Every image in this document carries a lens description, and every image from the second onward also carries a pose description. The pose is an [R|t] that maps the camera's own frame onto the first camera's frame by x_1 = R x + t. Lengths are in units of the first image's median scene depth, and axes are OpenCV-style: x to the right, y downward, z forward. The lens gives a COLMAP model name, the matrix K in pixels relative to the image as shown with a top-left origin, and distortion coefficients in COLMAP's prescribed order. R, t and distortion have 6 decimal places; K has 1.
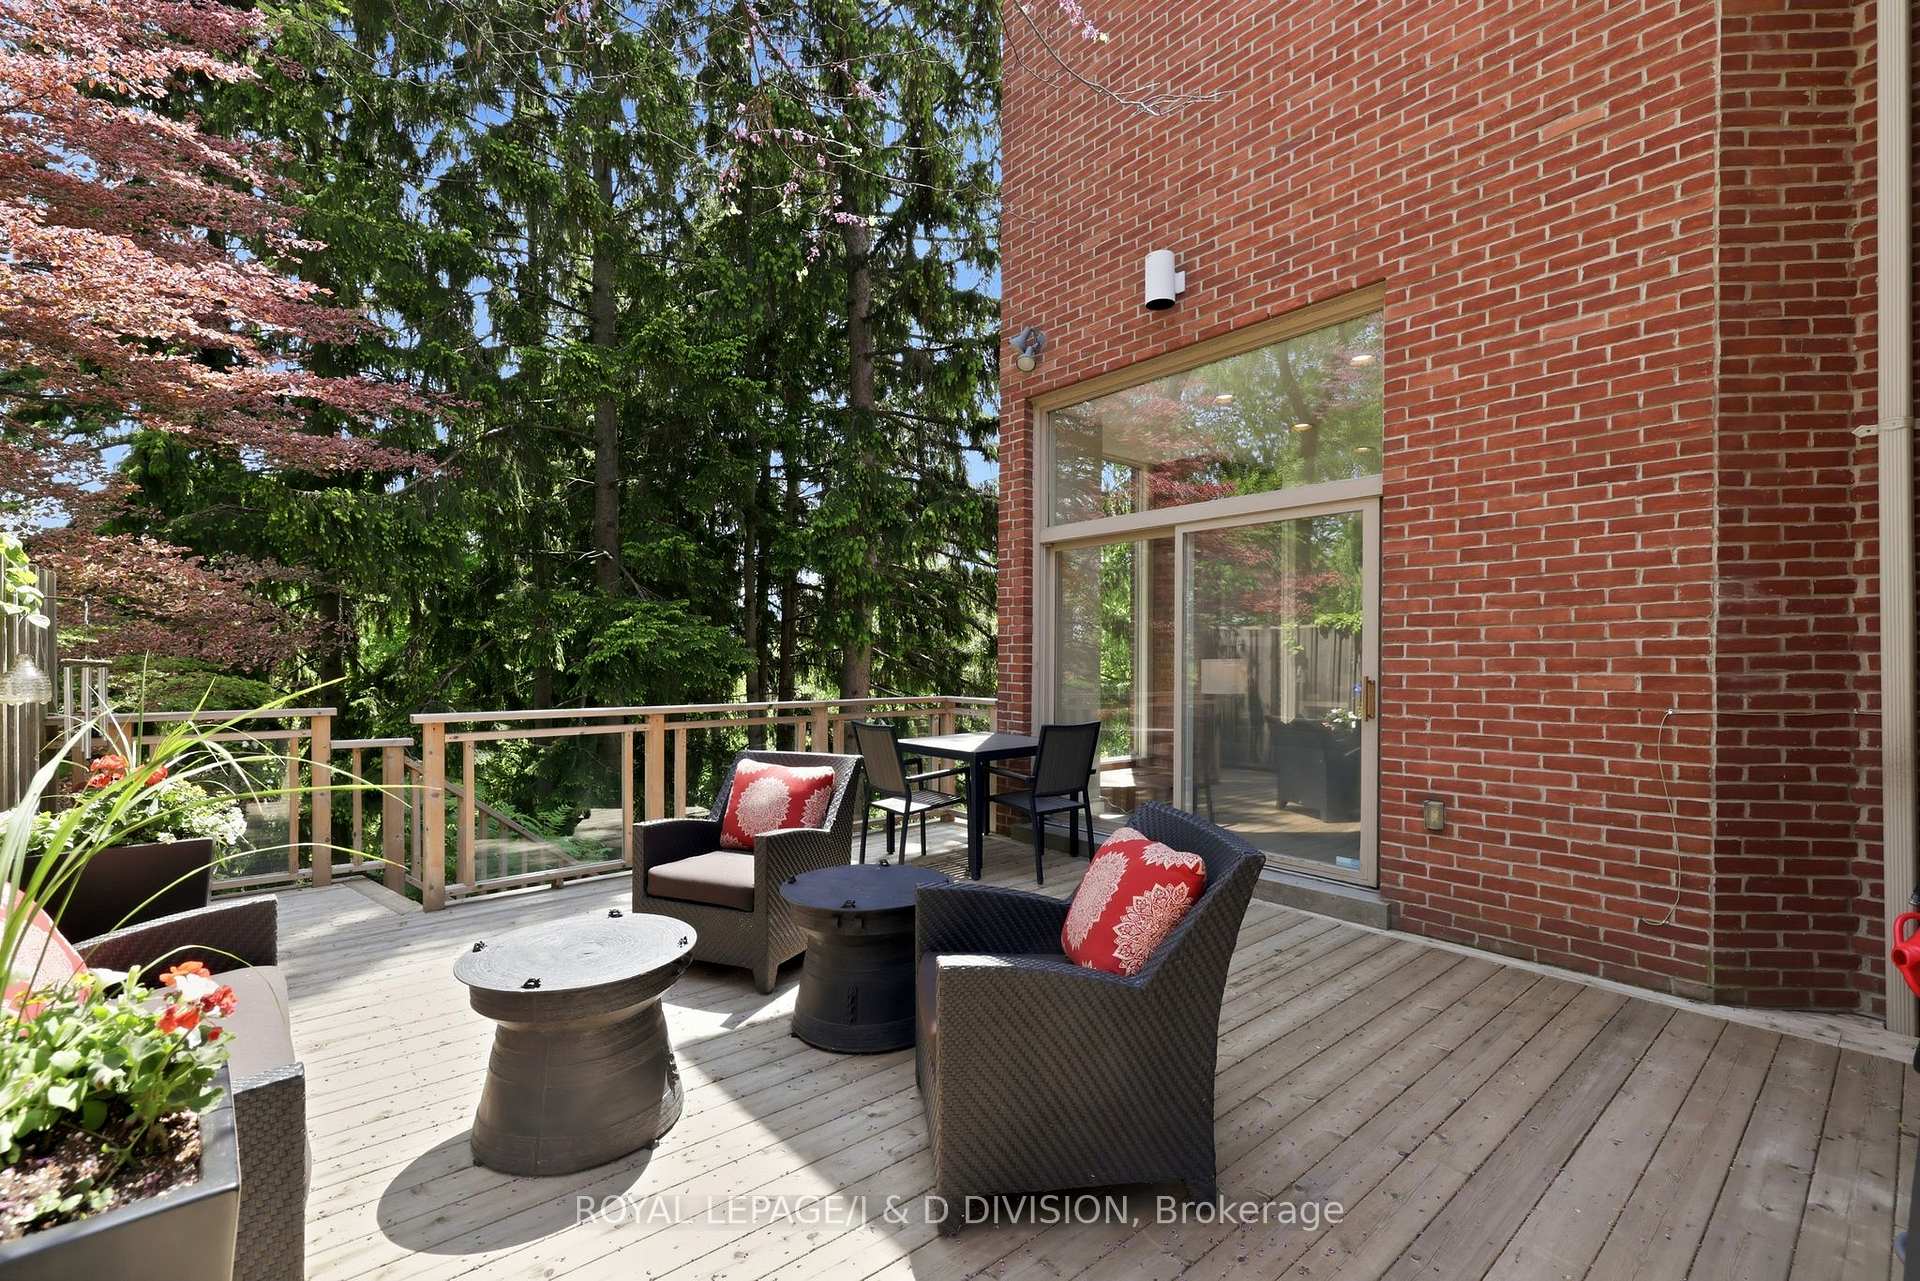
lens RADIAL K [[829.1, 0, 954.5], [0, 829.1, 649.9], [0, 0, 1]] dist [-0.002707, 0.001159]
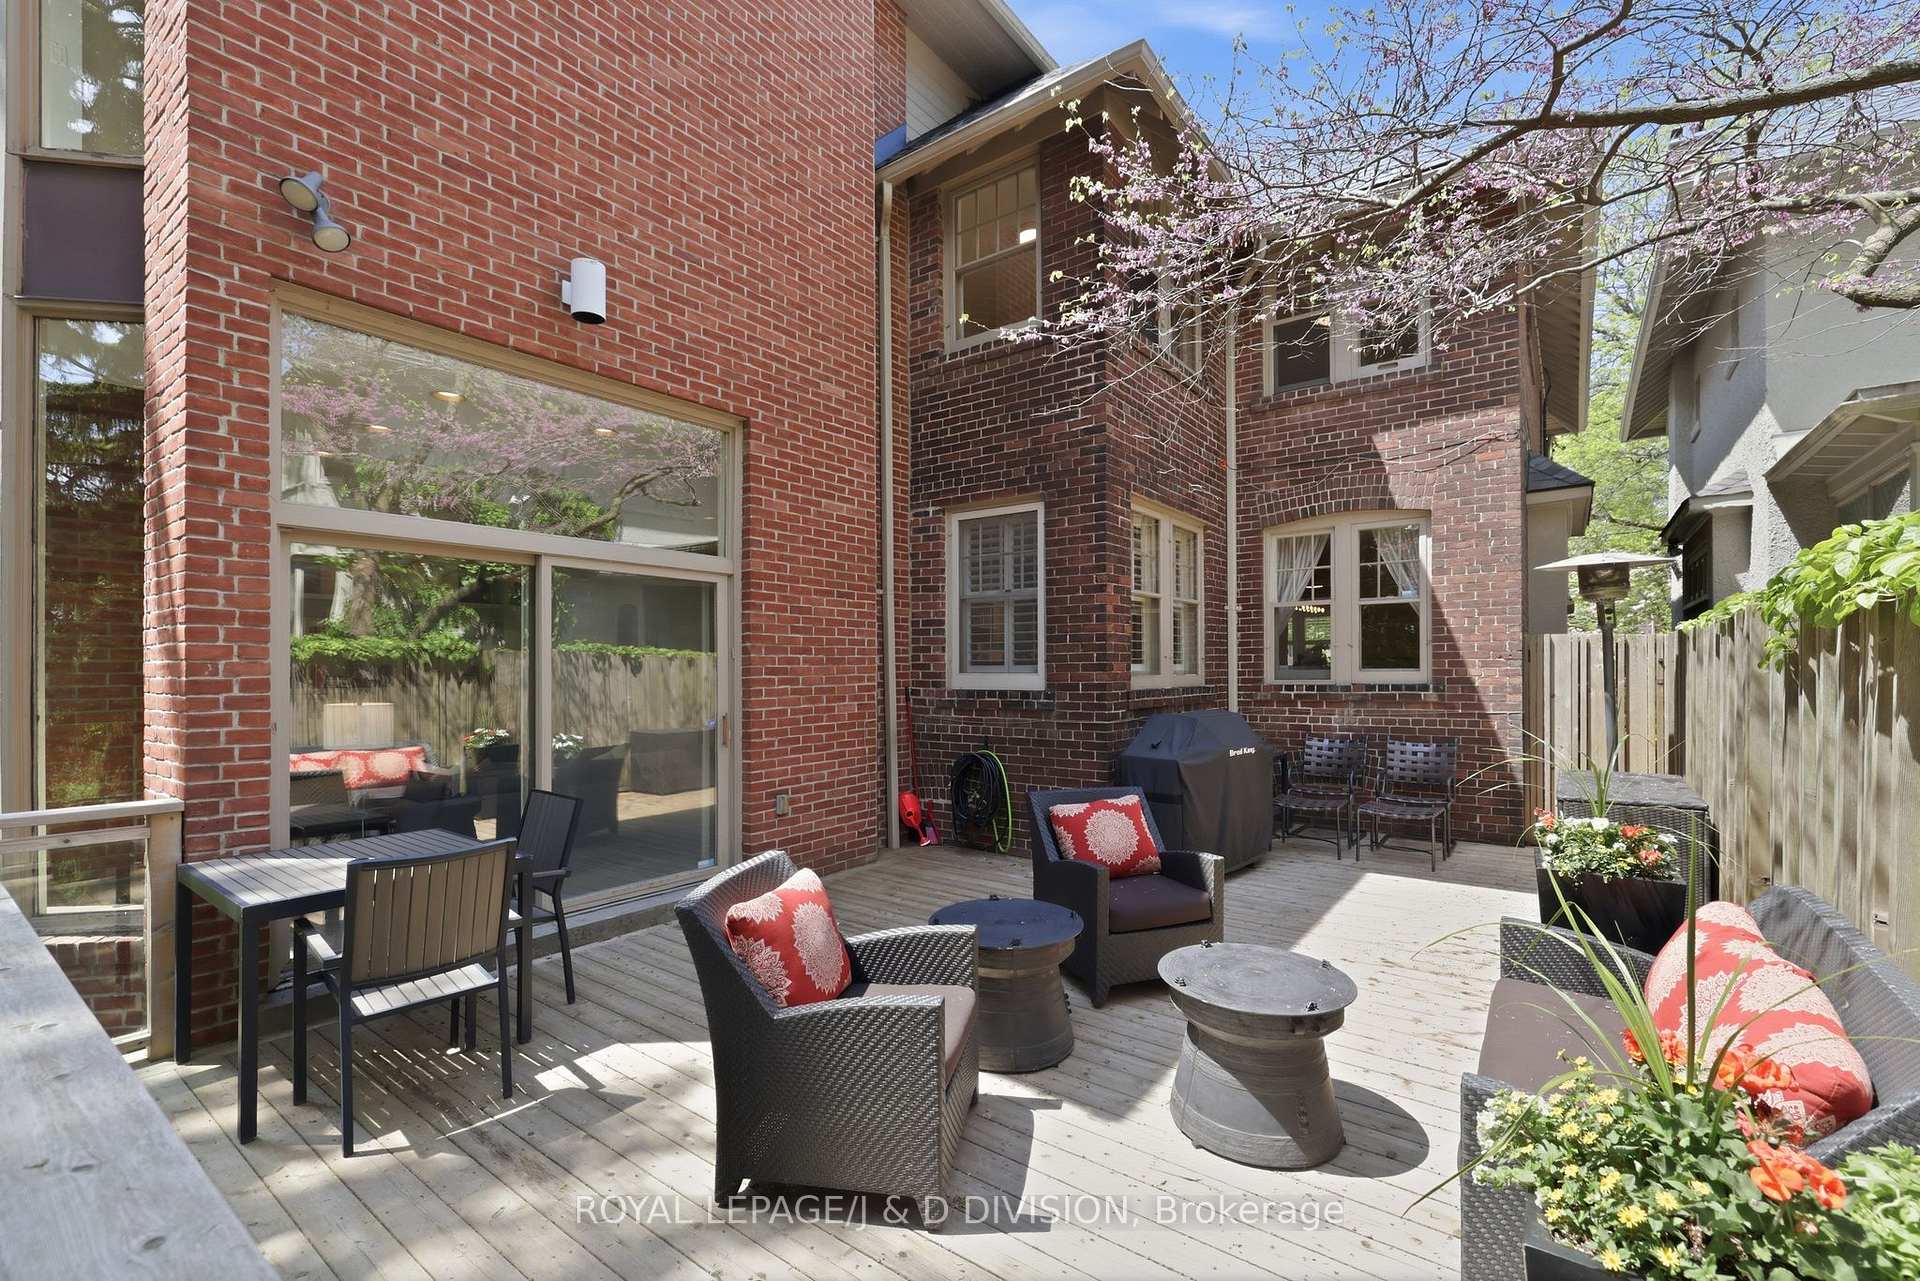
lens RADIAL K [[829.1, 0, 952.8], [0, 829.1, 658.7], [0, 0, 1]] dist [-0.002707, 0.001159]
pose [[-0.222600, 0.010038, 0.974858, -0.941310], [-0.004568, 0.999925, -0.011339, -0.044119], [-0.974899, -0.006977, -0.222537, 1.052482]]
